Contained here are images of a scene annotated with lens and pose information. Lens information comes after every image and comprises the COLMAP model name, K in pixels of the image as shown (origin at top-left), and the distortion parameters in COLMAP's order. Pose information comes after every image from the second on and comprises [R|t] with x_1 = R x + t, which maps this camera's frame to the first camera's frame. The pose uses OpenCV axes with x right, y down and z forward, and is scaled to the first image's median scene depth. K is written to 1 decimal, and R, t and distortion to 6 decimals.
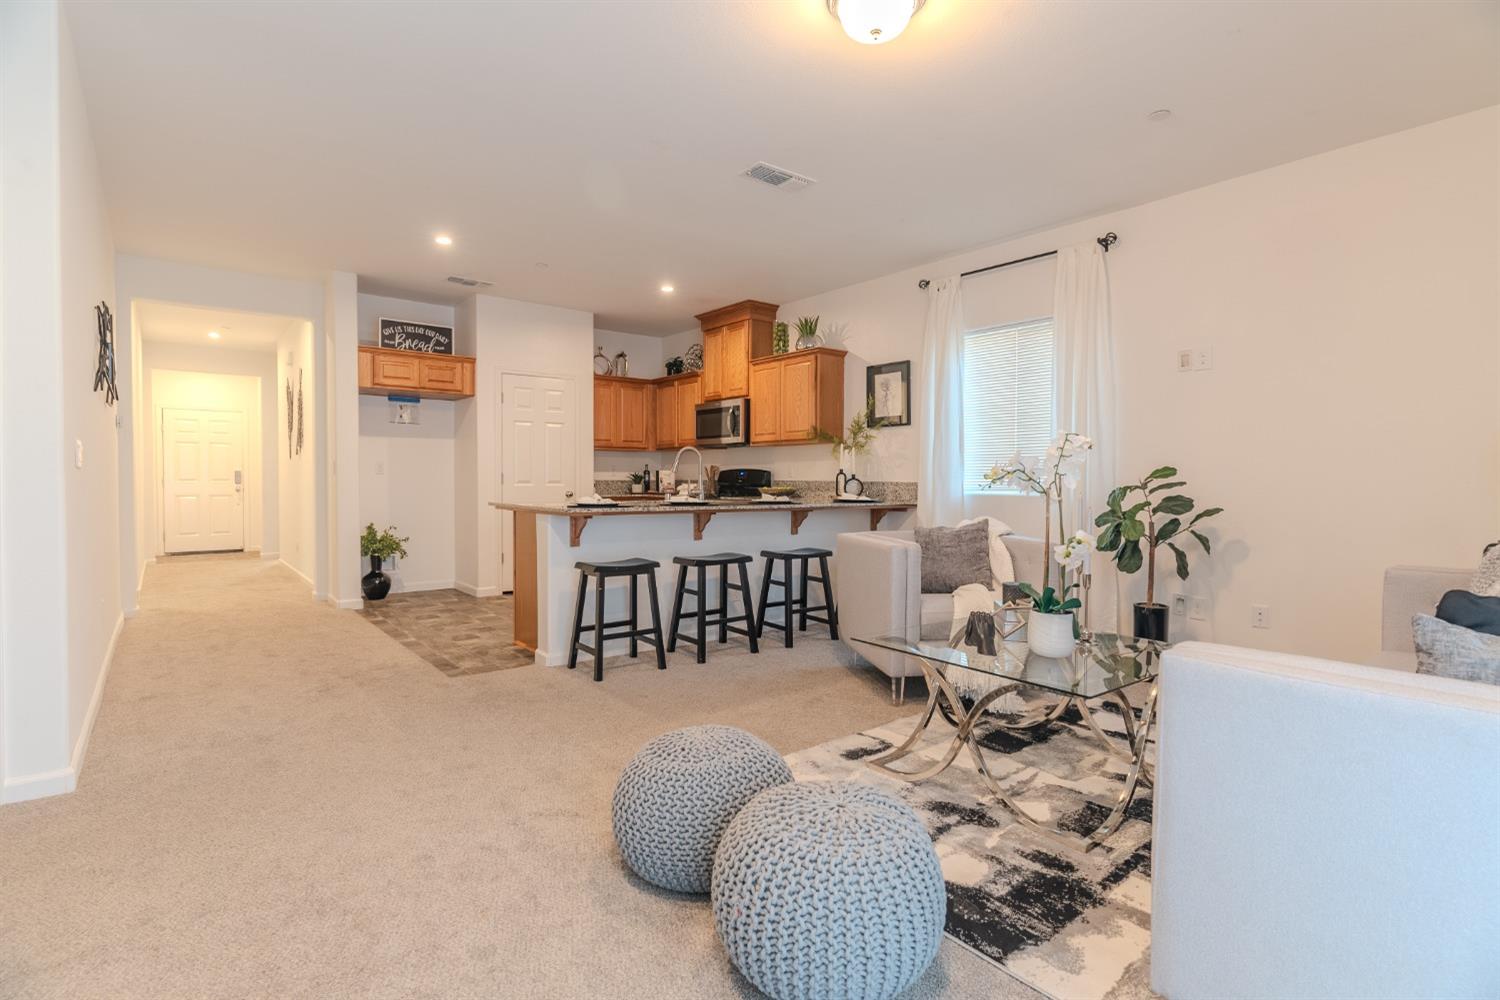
lens RADIAL K [[723.0, 0, 752.3], [0, 723.0, 494.5], [0, 0, 1]] dist [-0.003068, -0.000013]
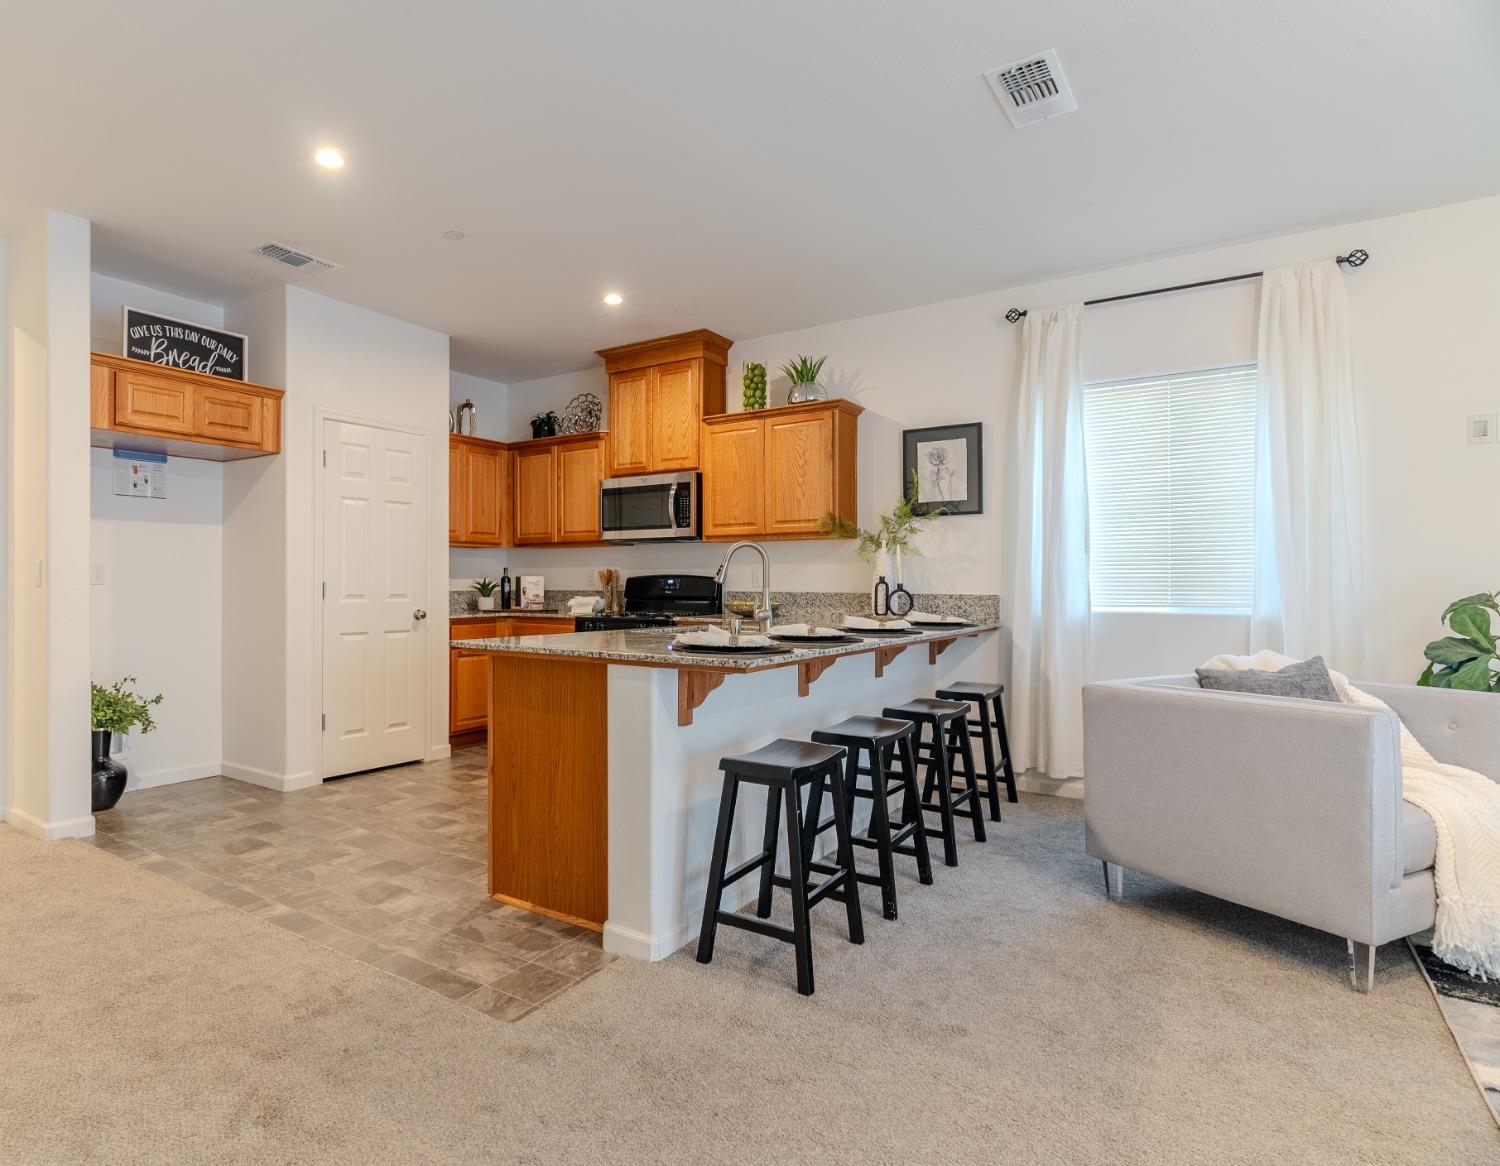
lens RADIAL K [[832.5, 0, 620.4], [0, 832.5, 579.7], [0, 0, 1]] dist [-0.000495, -0.000598]
pose [[0.967312, -0.002479, 0.253577, -0.297431], [0.008510, 0.999706, -0.022687, -0.014799], [-0.253446, 0.024103, 0.967049, 0.274557]]
